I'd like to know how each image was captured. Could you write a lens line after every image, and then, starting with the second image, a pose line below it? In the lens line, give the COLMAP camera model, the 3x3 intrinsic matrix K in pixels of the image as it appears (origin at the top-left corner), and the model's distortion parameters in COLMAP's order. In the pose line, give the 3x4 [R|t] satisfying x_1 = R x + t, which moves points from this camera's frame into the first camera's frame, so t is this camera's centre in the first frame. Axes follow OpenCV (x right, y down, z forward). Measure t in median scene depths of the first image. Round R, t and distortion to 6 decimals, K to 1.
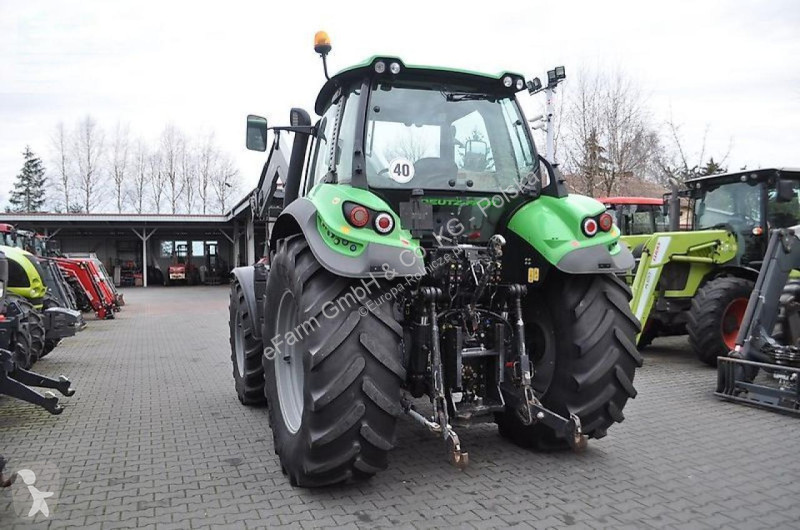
lens RADIAL K [[630.7, 0, 408.0], [0, 630.7, 284.5], [0, 0, 1]] dist [-0.077860, -0.001774]
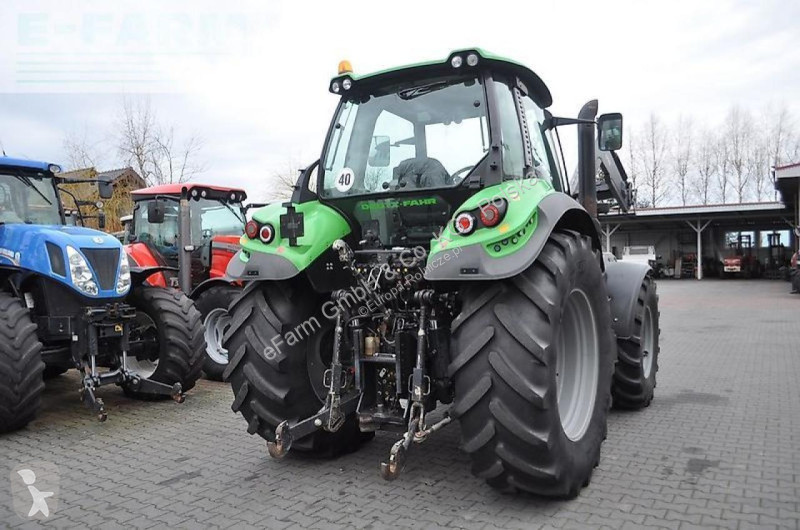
lens RADIAL K [[630.7, 0, 408.0], [0, 630.7, 284.5], [0, 0, 1]] dist [-0.077860, -0.001774]
pose [[0.580242, 0.027678, -0.813974, 0.837315], [-0.015464, 0.999617, 0.022967, -0.026812], [0.814297, -0.000739, 0.580447, 0.420374]]
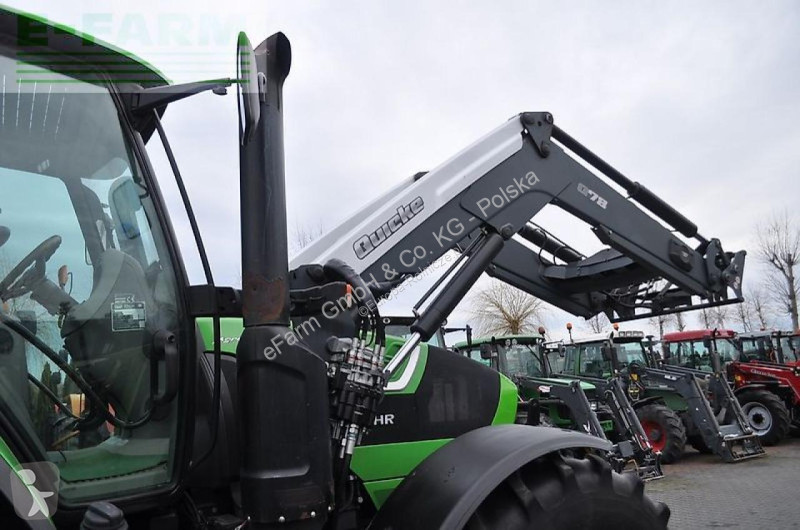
lens RADIAL K [[630.7, 0, 408.0], [0, 630.7, 284.5], [0, 0, 1]] dist [-0.077860, -0.001774]
pose [[0.171619, -0.163768, -0.971456, 0.531668], [0.018554, 0.986449, -0.163017, -0.084482], [0.984989, 0.009953, 0.172332, 1.388774]]
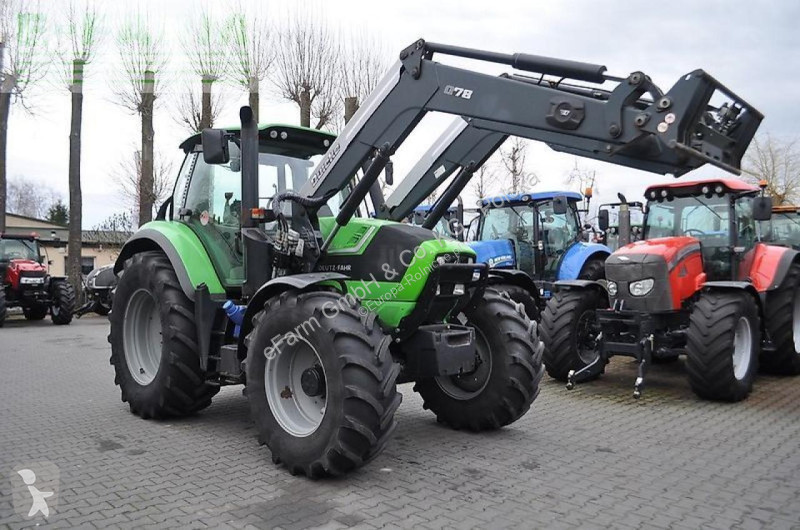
lens RADIAL K [[630.7, 0, 408.0], [0, 630.7, 284.5], [0, 0, 1]] dist [-0.077860, -0.001774]
pose [[-0.926428, 0.018237, -0.376031, 0.247129], [-0.002355, 0.998526, 0.054228, -0.087438], [0.376465, 0.051124, -0.925019, 2.554013]]
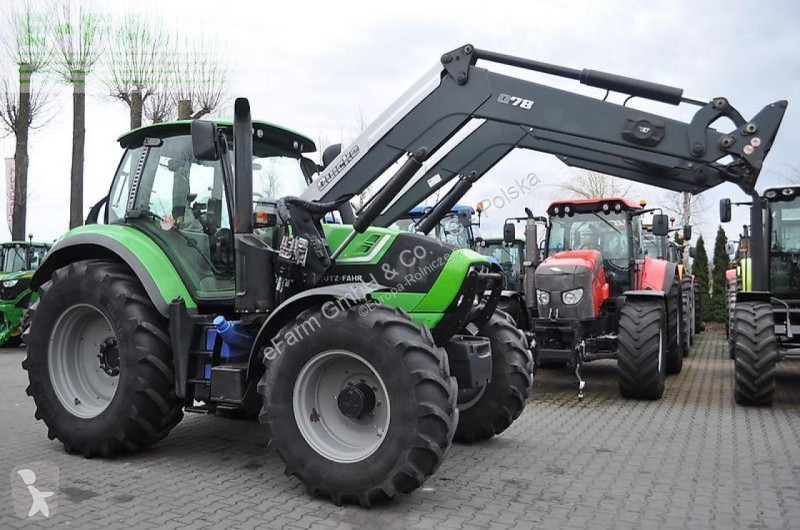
lens RADIAL K [[630.7, 0, 408.0], [0, 630.7, 284.5], [0, 0, 1]] dist [-0.077860, -0.001774]
pose [[-0.773933, 0.014716, -0.633097, 0.526083], [-0.007492, 0.999447, 0.032391, -0.080218], [0.633223, 0.029812, -0.773395, 2.341854]]
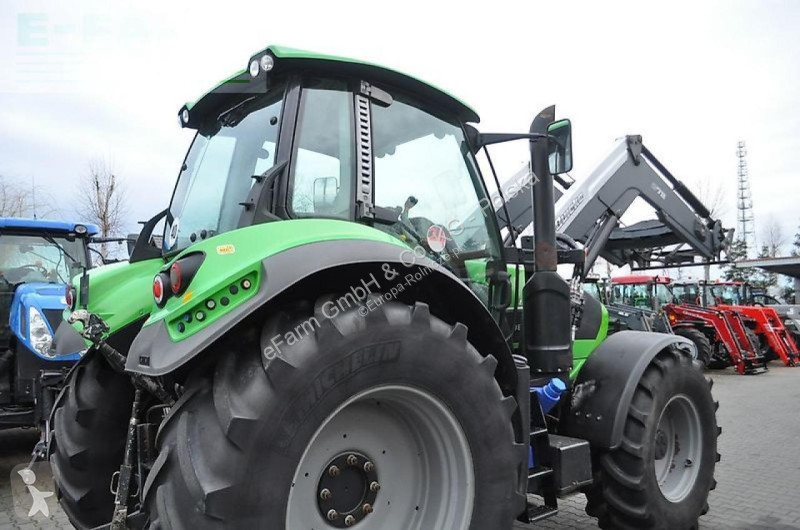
lens RADIAL K [[630.7, 0, 408.0], [0, 630.7, 284.5], [0, 0, 1]] dist [-0.077860, -0.001774]
pose [[0.300310, -0.042706, -0.952885, 0.811007], [-0.022038, 0.998420, -0.051693, -0.064844], [0.953587, 0.036524, 0.298894, 0.947991]]
